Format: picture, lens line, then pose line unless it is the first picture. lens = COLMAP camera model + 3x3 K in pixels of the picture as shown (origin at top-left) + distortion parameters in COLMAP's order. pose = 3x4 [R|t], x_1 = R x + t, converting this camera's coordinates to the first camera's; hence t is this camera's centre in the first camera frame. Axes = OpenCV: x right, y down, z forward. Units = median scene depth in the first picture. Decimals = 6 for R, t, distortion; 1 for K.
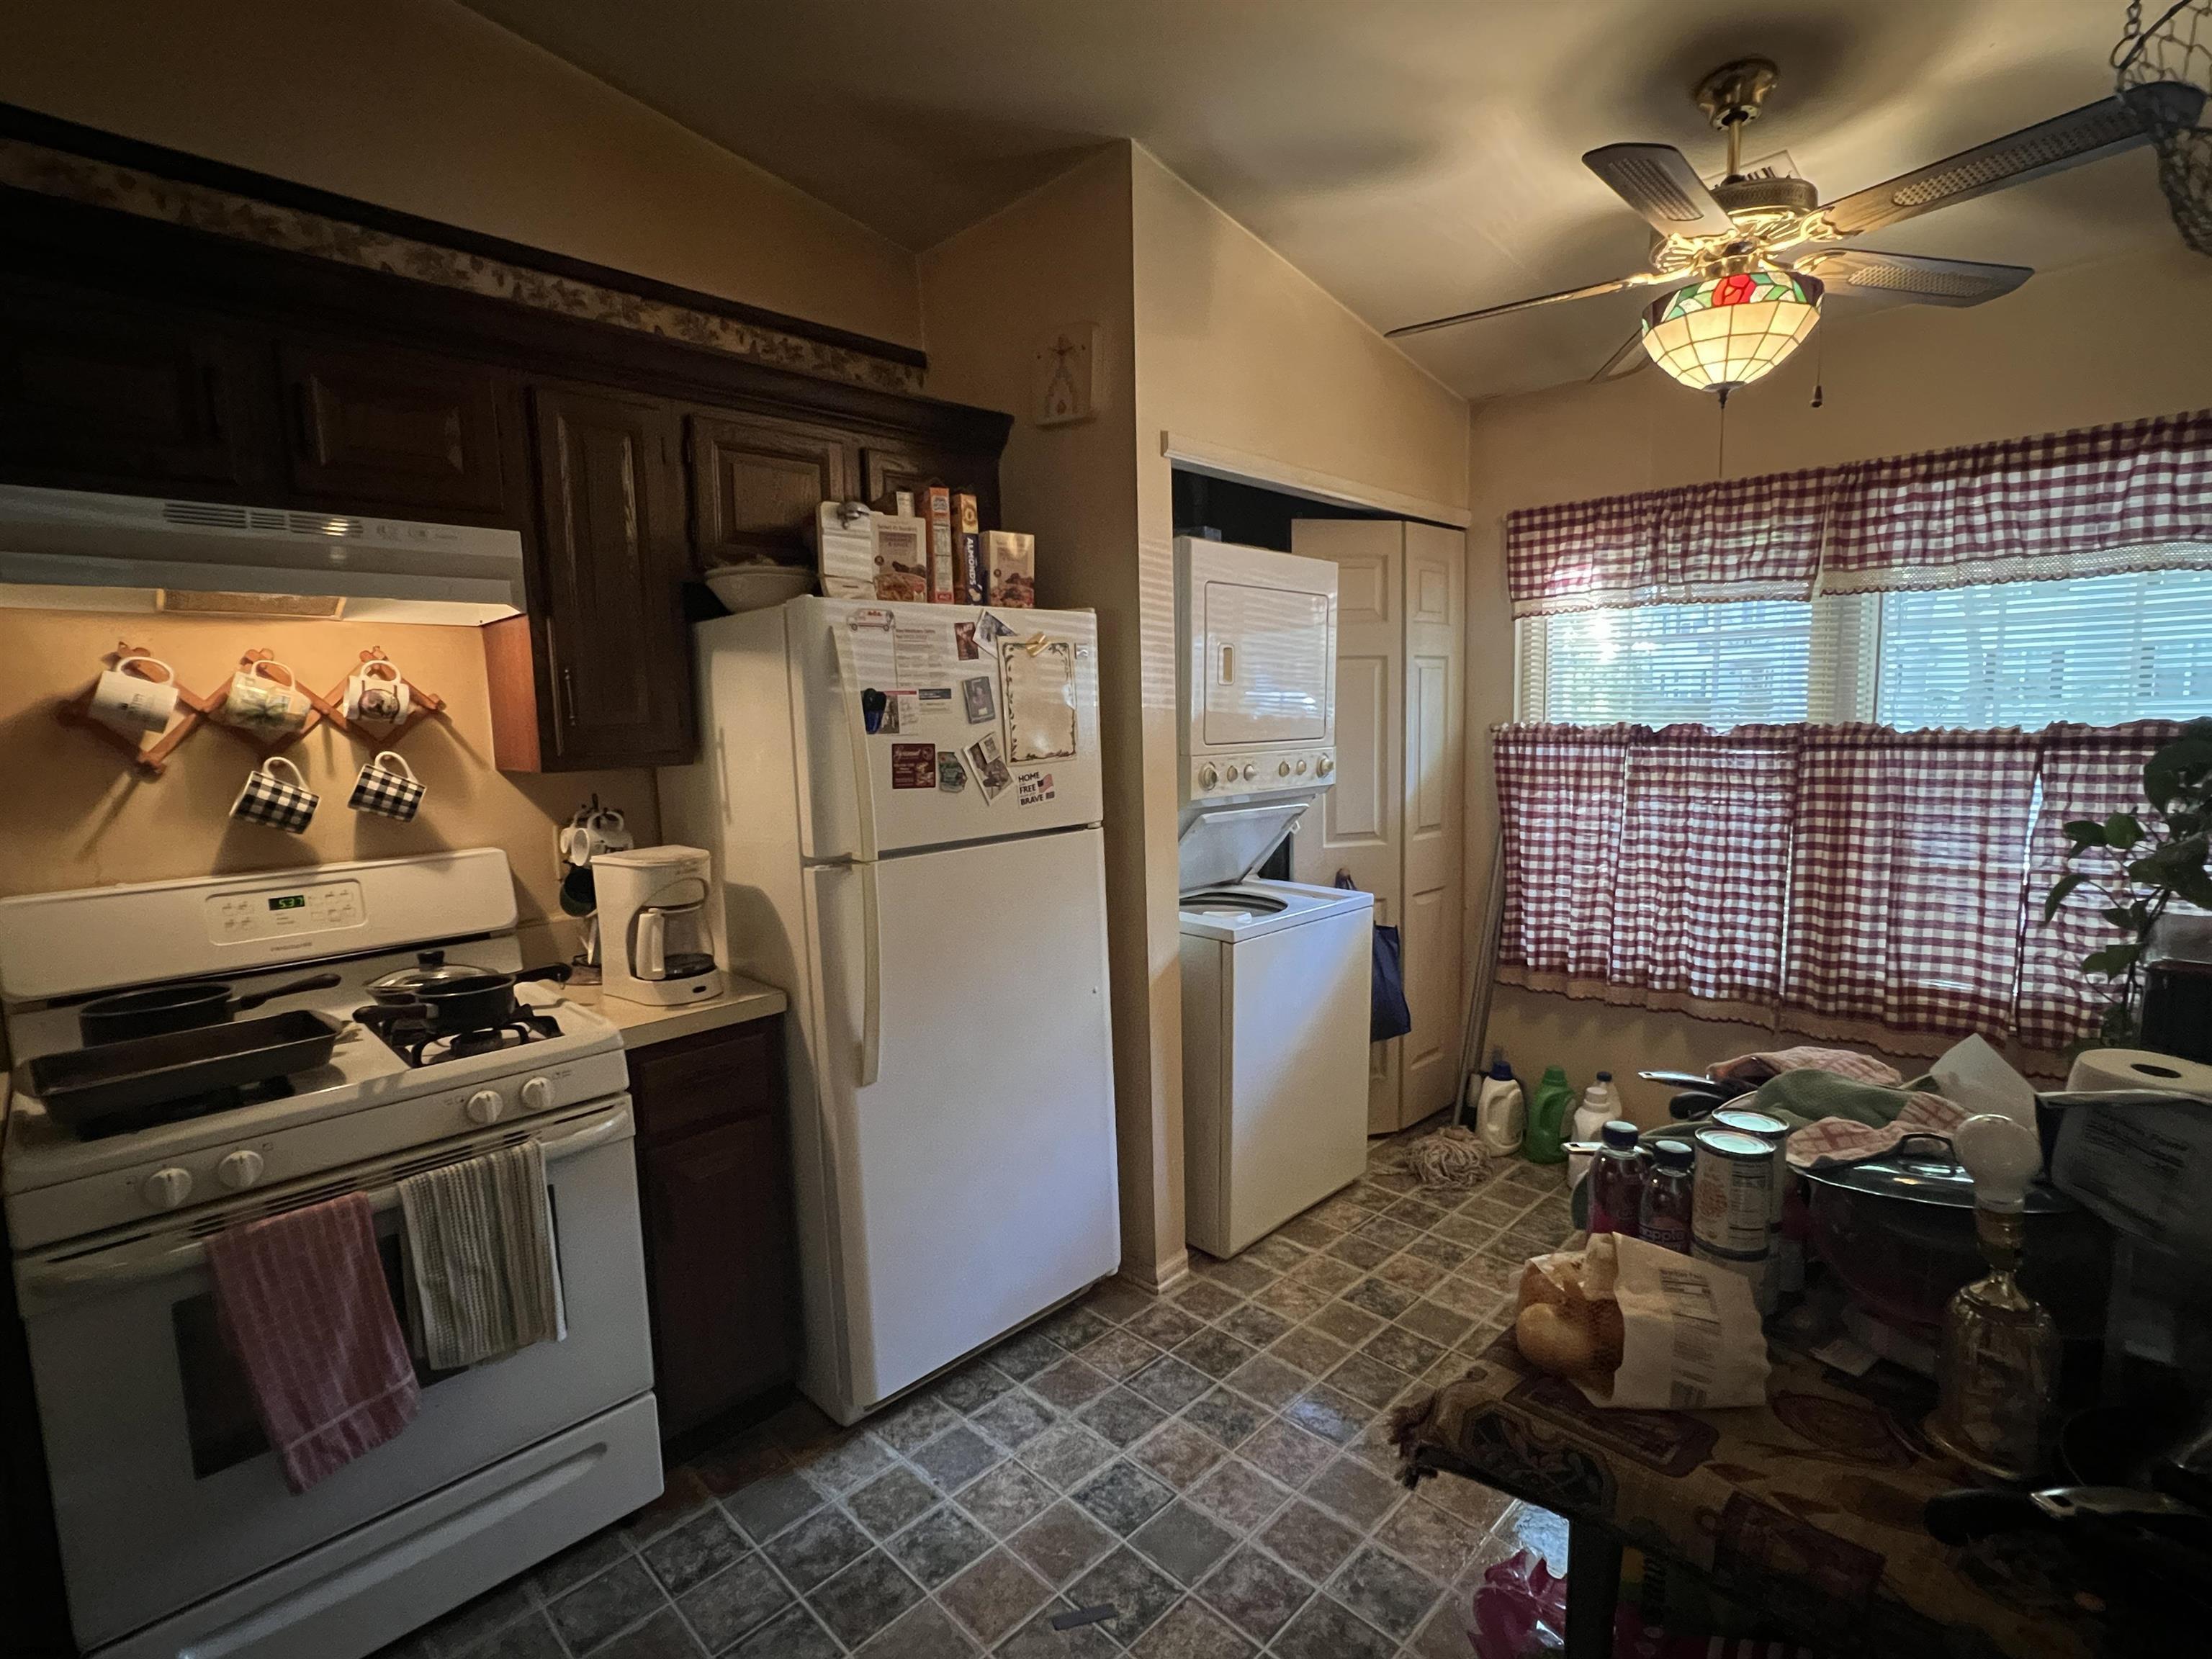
lens RADIAL K [[1044.3, 0, 1100.0], [0, 1044.3, 824.9], [0, 0, 1]] dist [-0.009617, 0.000357]
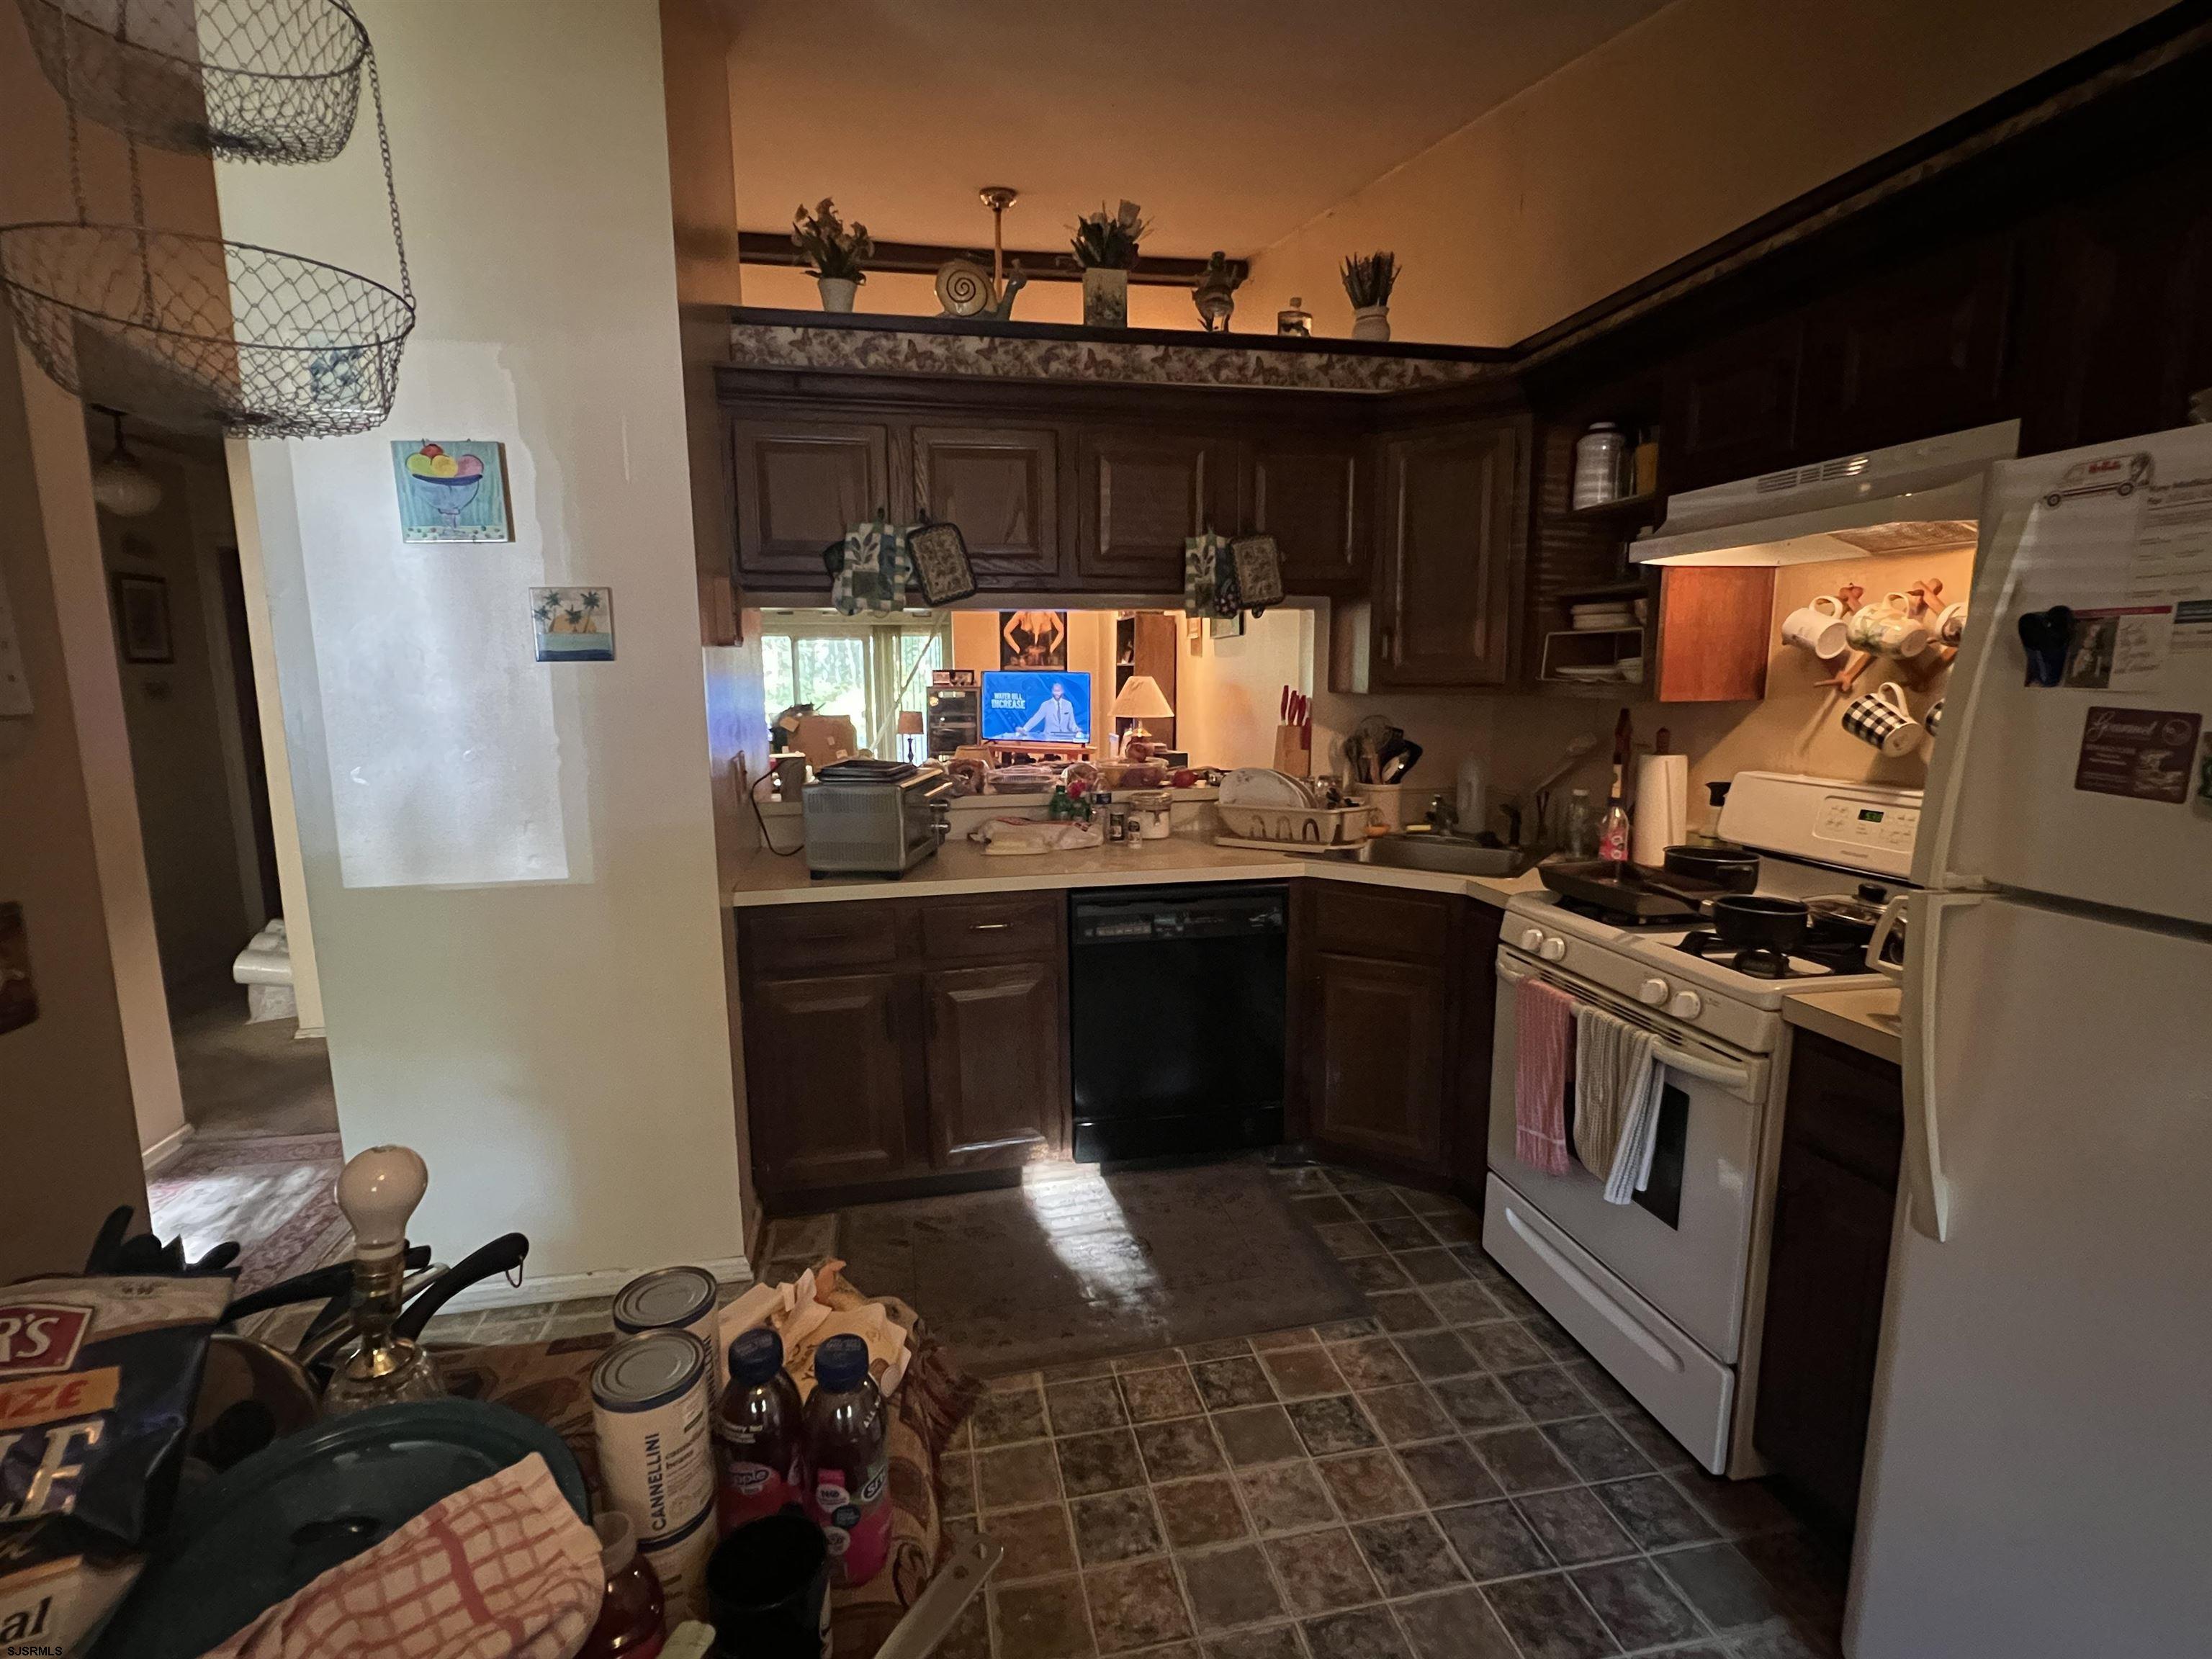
lens RADIAL K [[1044.3, 0, 1101.1], [0, 1044.3, 839.4], [0, 0, 1]] dist [-0.009617, 0.000357]
pose [[-0.557521, 0.164495, -0.813702, 0.539634], [-0.066318, 0.968214, 0.241170, -0.106113], [0.827510, 0.188421, -0.528891, 0.864782]]
